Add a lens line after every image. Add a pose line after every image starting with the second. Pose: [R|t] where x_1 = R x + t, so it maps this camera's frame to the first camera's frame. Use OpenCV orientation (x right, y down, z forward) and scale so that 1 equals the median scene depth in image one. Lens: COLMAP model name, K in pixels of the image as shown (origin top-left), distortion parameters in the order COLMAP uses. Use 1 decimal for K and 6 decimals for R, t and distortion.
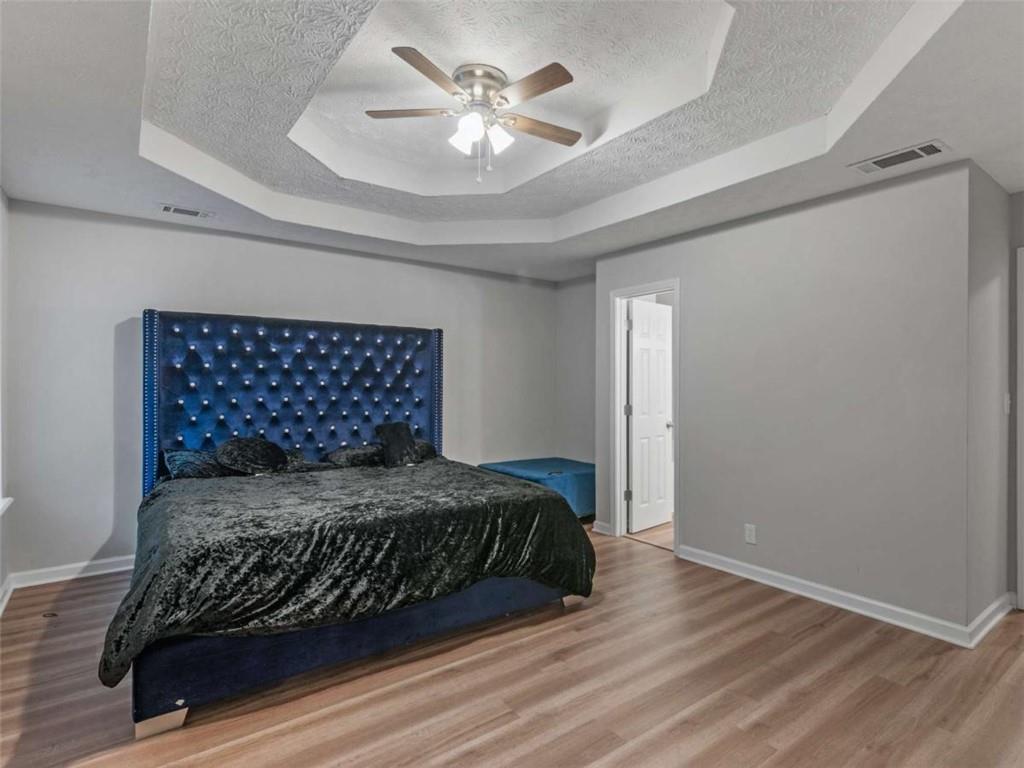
lens RADIAL K [[527.1, 0, 533.8], [0, 527.1, 383.0], [0, 0, 1]] dist [0.000759, -0.000286]
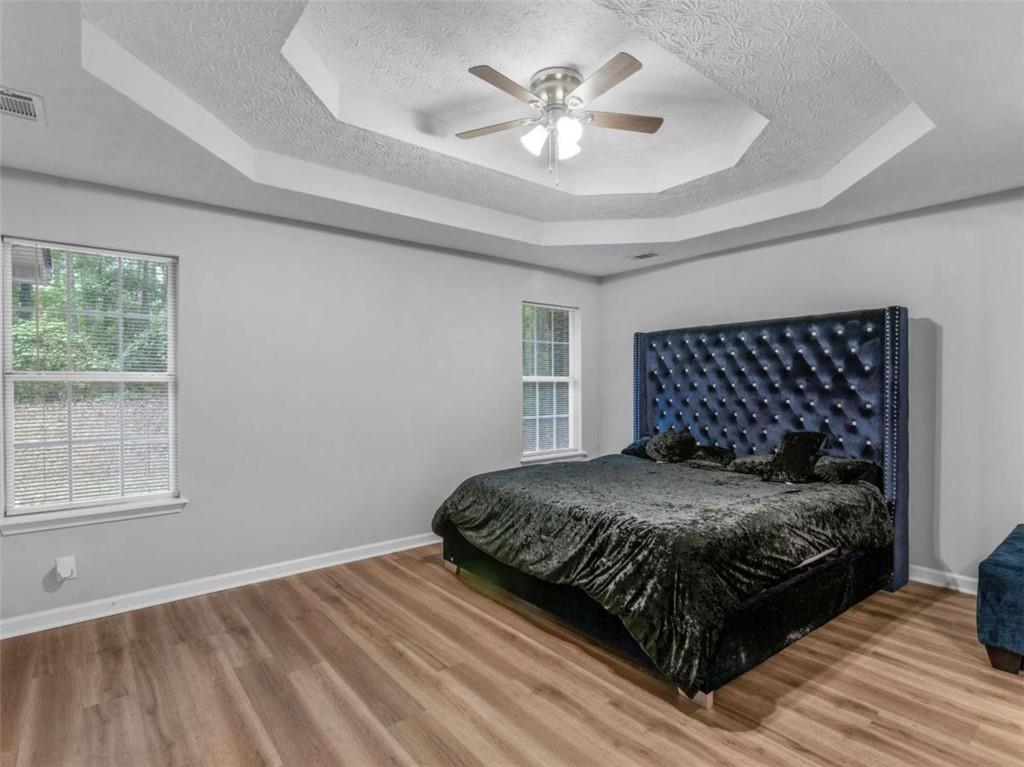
lens RADIAL K [[527.1, 0, 533.8], [0, 527.1, 382.5], [0, 0, 1]] dist [0.000759, -0.000286]
pose [[0.069409, -0.007708, -0.997559, 0.799730], [0.000931, 0.999970, -0.007662, 0.005294], [0.997588, -0.000397, 0.069414, 0.786152]]
